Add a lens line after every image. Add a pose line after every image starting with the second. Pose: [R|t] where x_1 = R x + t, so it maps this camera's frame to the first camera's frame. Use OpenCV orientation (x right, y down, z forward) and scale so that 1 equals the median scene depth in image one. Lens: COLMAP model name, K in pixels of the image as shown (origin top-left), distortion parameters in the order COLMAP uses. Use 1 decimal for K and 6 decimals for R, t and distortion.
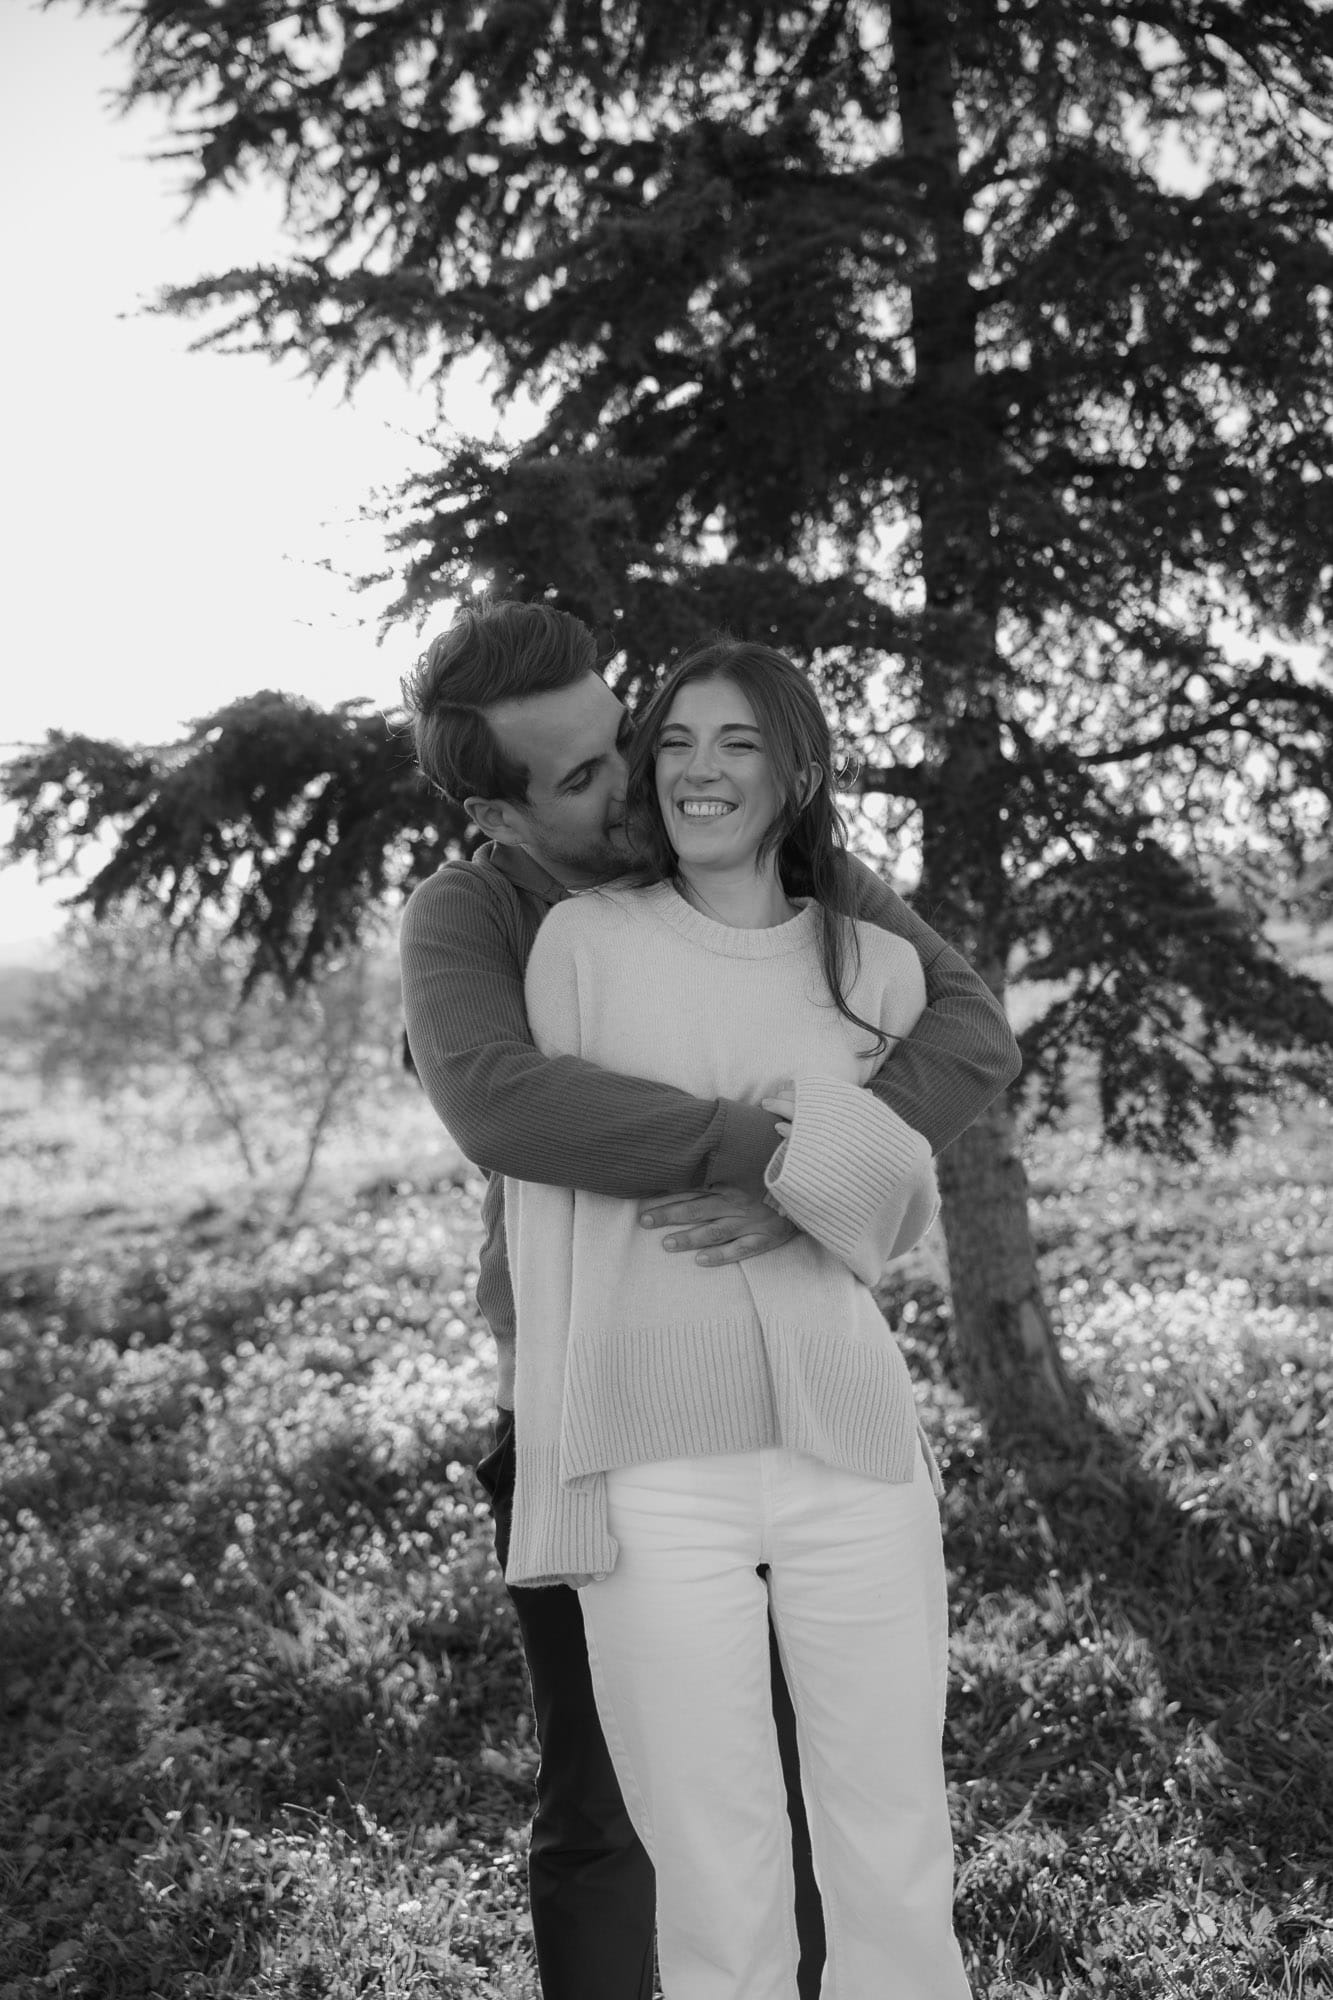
lens RADIAL K [[2379.2, 0, 666.5], [0, 2379.2, 1000.0], [0, 0, 1]] dist [0.086102, -0.015571]
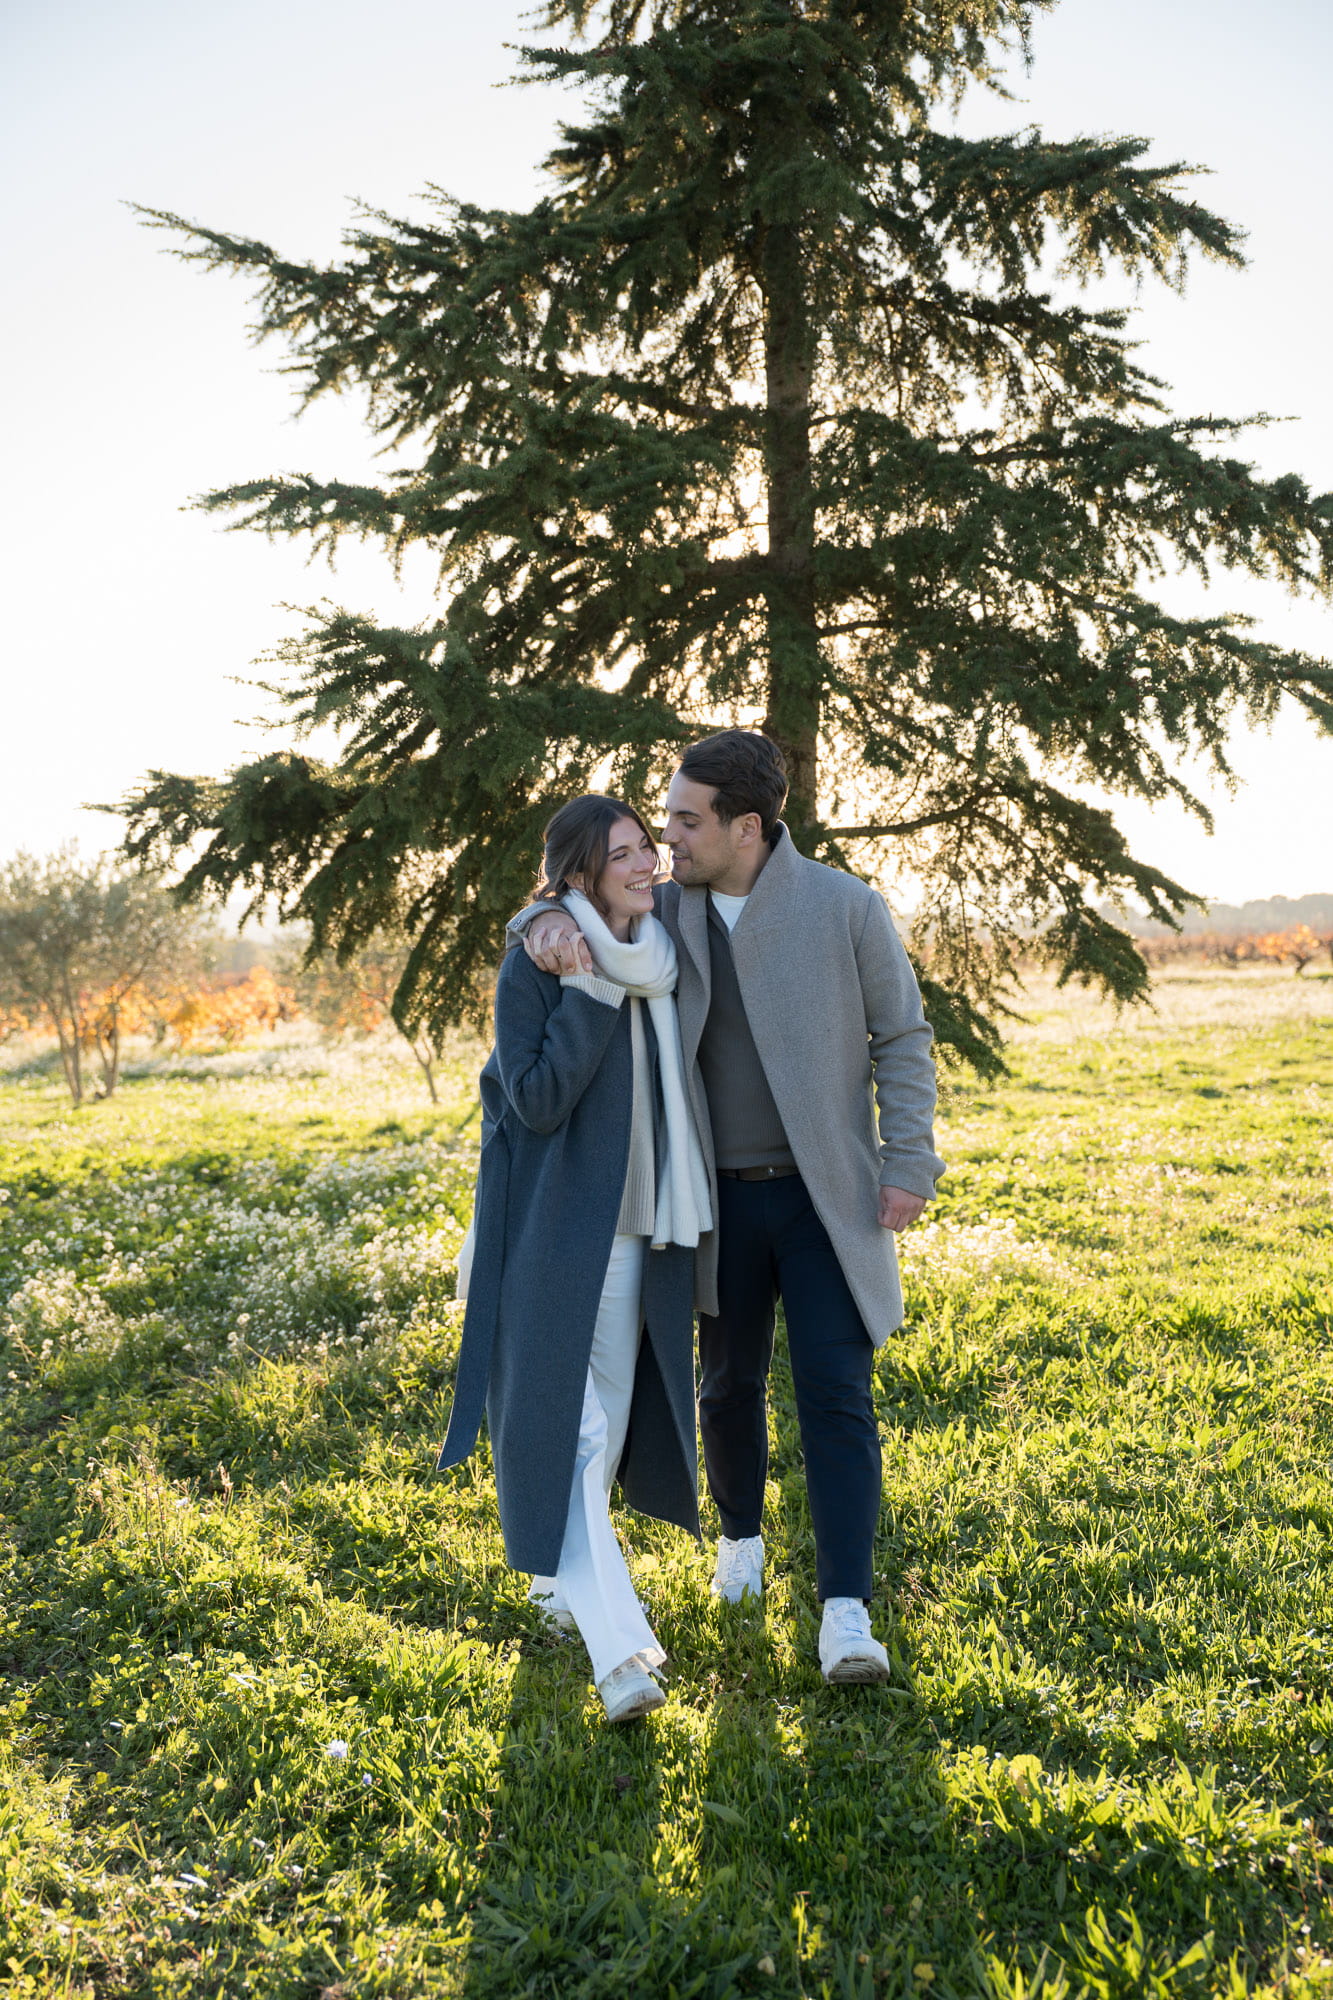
lens RADIAL K [[2028.3, 0, 650.5], [0, 2028.3, 1013.3], [0, 0, 1]] dist [-0.004479, -0.000633]
pose [[0.991728, 0.068694, -0.108431, 0.178621], [-0.067148, 0.997583, 0.017855, -0.006659], [0.109396, -0.010427, 0.993944, -0.192310]]
